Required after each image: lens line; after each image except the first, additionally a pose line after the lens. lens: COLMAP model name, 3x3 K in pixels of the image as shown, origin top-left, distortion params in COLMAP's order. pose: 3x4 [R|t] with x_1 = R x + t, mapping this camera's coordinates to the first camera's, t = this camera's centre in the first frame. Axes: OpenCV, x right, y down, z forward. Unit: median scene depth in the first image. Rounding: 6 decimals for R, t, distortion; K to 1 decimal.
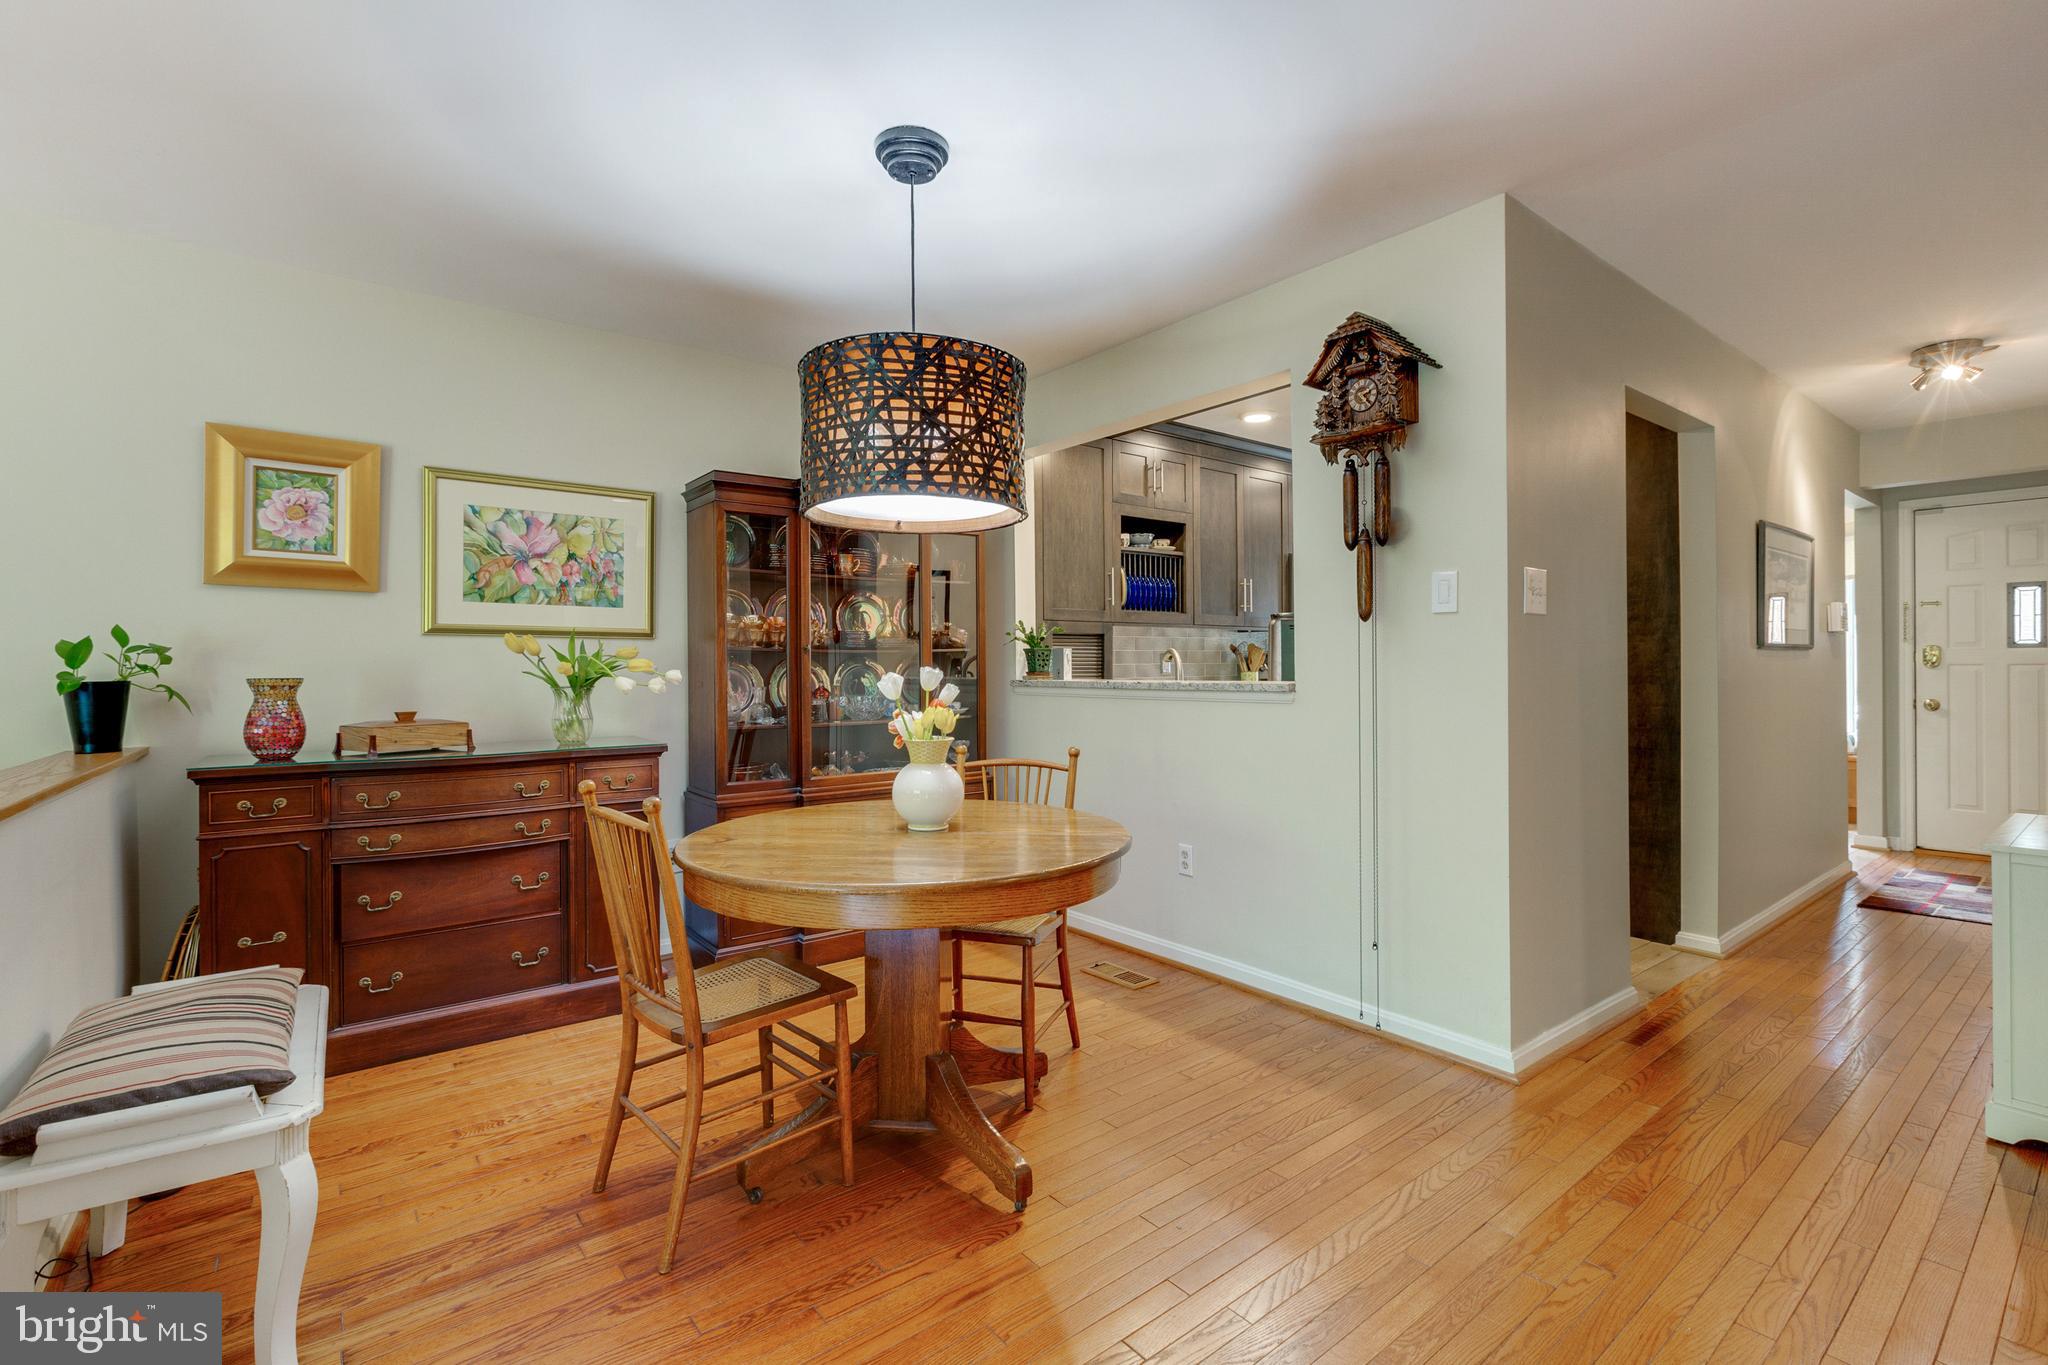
lens RADIAL K [[927.6, 0, 1021.9], [0, 927.6, 666.7], [0, 0, 1]] dist [0.002869, -0.001586]
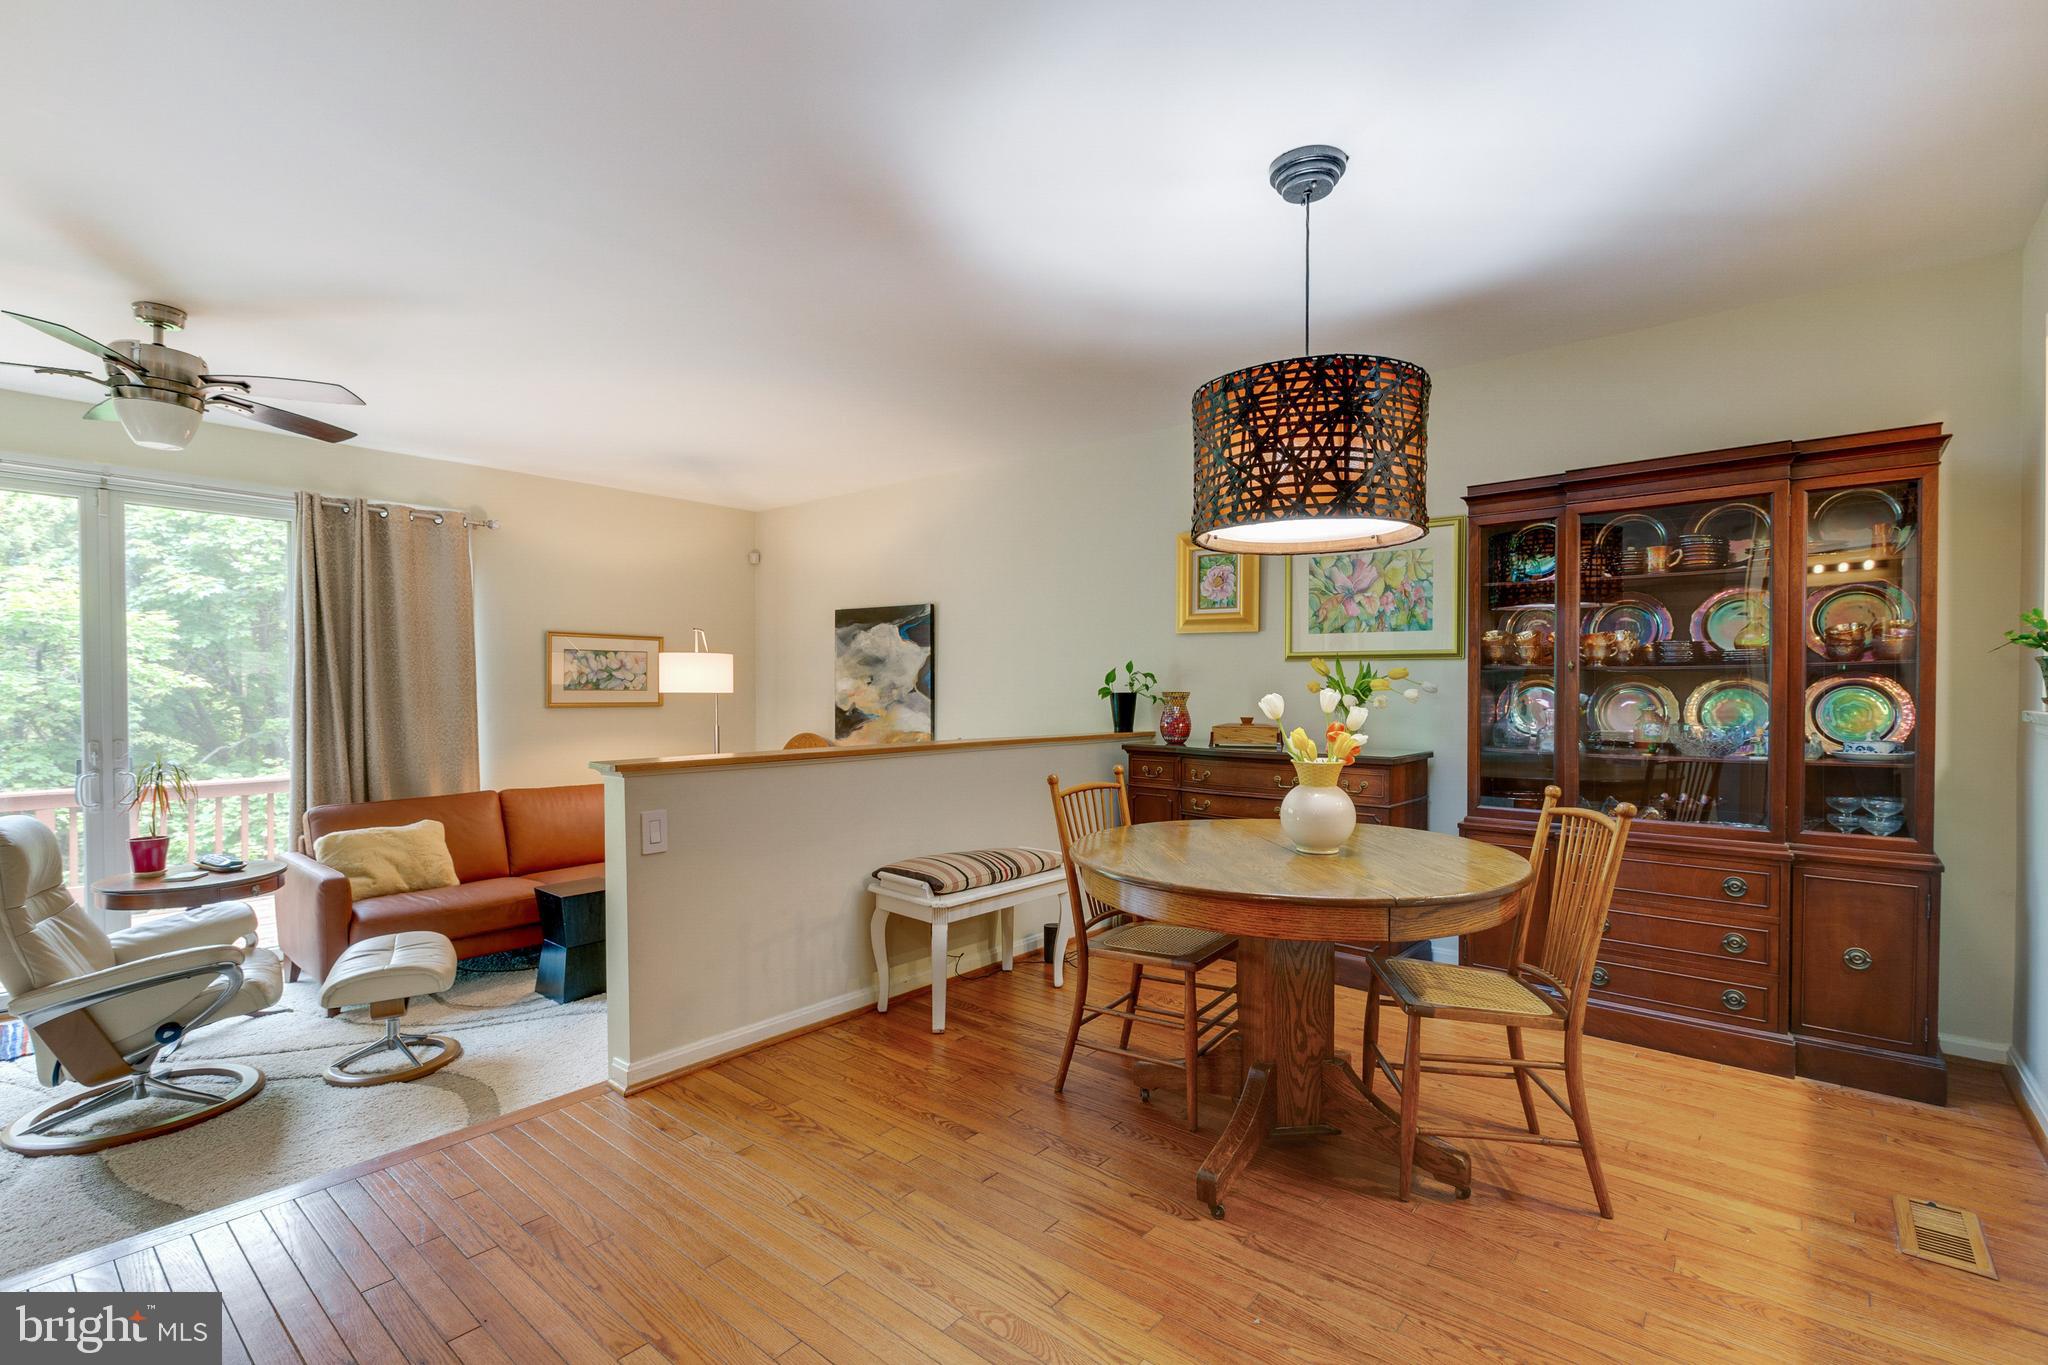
lens RADIAL K [[927.6, 0, 1011.1], [0, 927.6, 702.0], [0, 0, 1]] dist [0.002869, -0.001586]
pose [[0.188183, 0.022463, -0.981877, 0.694414], [-0.000564, 0.999741, 0.022763, -0.006686], [0.982134, -0.003730, 0.188147, 0.425870]]
